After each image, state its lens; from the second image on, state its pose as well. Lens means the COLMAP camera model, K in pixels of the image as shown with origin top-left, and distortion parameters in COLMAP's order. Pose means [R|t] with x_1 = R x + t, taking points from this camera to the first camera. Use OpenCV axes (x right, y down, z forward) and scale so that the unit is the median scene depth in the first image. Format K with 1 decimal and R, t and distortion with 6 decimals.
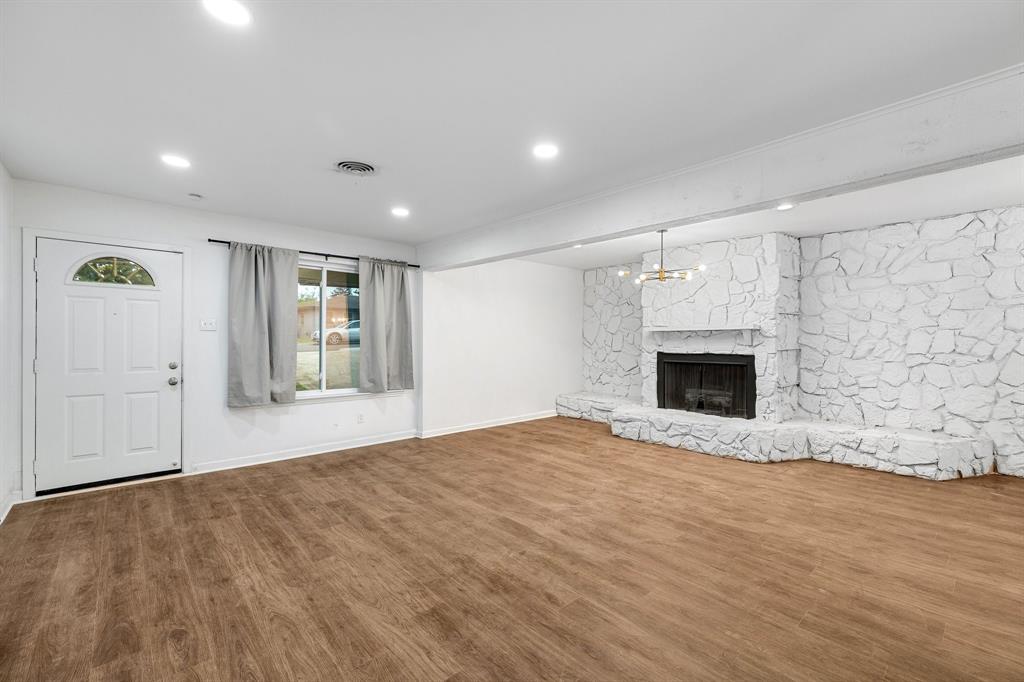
lens RADIAL K [[437.8, 0, 508.0], [0, 437.8, 347.4], [0, 0, 1]] dist [-0.006174, 0.000744]
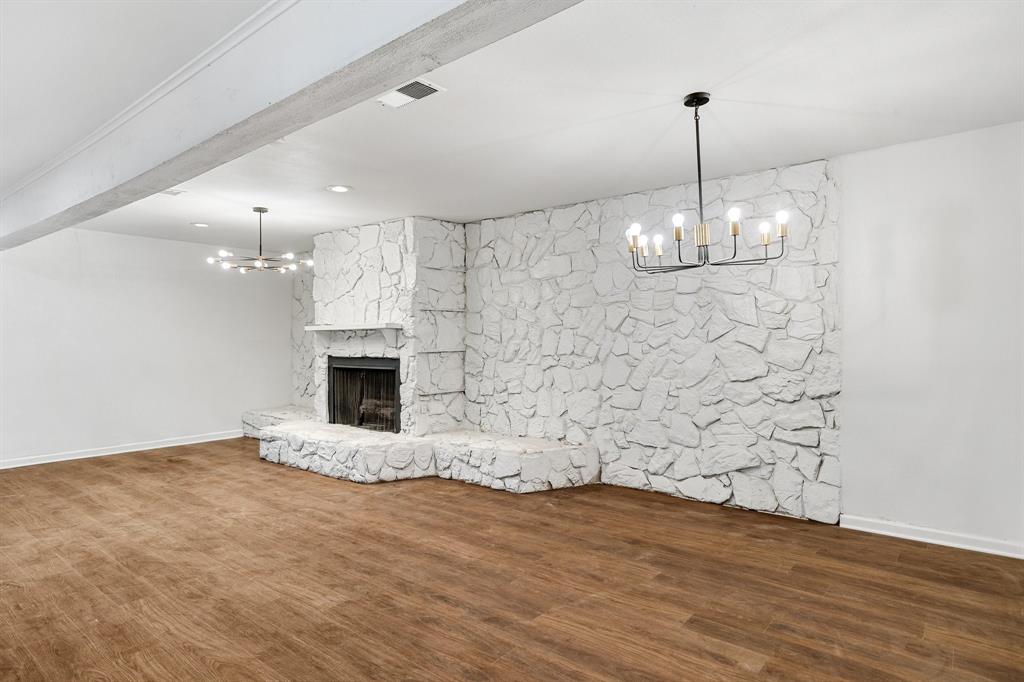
lens RADIAL K [[565.6, 0, 517.5], [0, 565.6, 339.2], [0, 0, 1]] dist [0.024091, -0.005597]
pose [[0.985265, 0.000400, 0.171035, 0.712107], [0.003729, 0.999709, -0.023817, 0.009679], [-0.170995, 0.024104, 0.984977, -0.157883]]
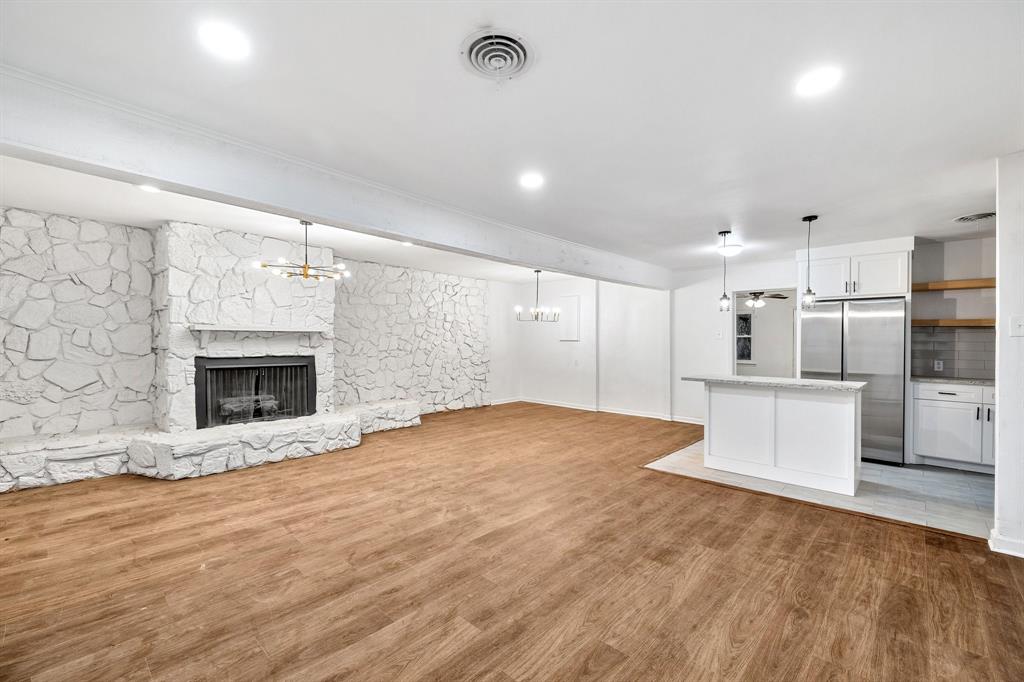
lens RADIAL K [[437.8, 0, 517.2], [0, 437.8, 335.5], [0, 0, 1]] dist [-0.006174, 0.000744]
pose [[-0.110694, 0.013456, 0.993763, -0.671637], [0.011681, 0.999857, -0.012237, -0.013949], [-0.993786, 0.010254, -0.110835, 0.740295]]
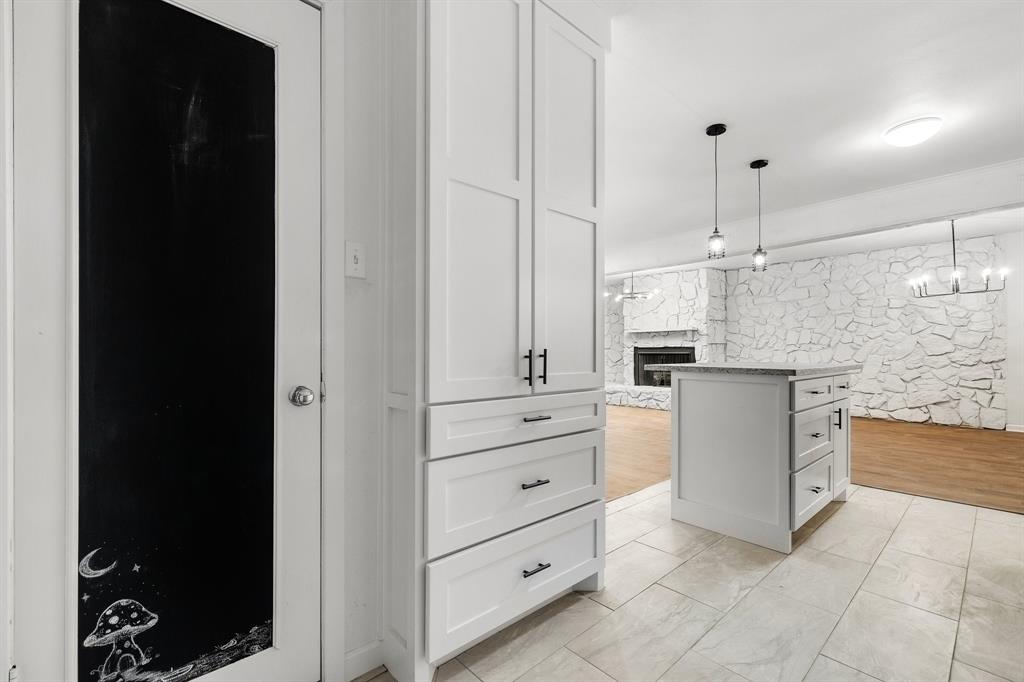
lens RADIAL K [[437.8, 0, 517.5], [0, 437.8, 352.0], [0, 0, 1]] dist [-0.006174, 0.000744]
pose [[0.999707, -0.002019, 0.024136, -0.111831], [0.002403, 0.999871, -0.015904, 0.069148], [-0.024100, 0.015958, 0.999582, -0.612746]]
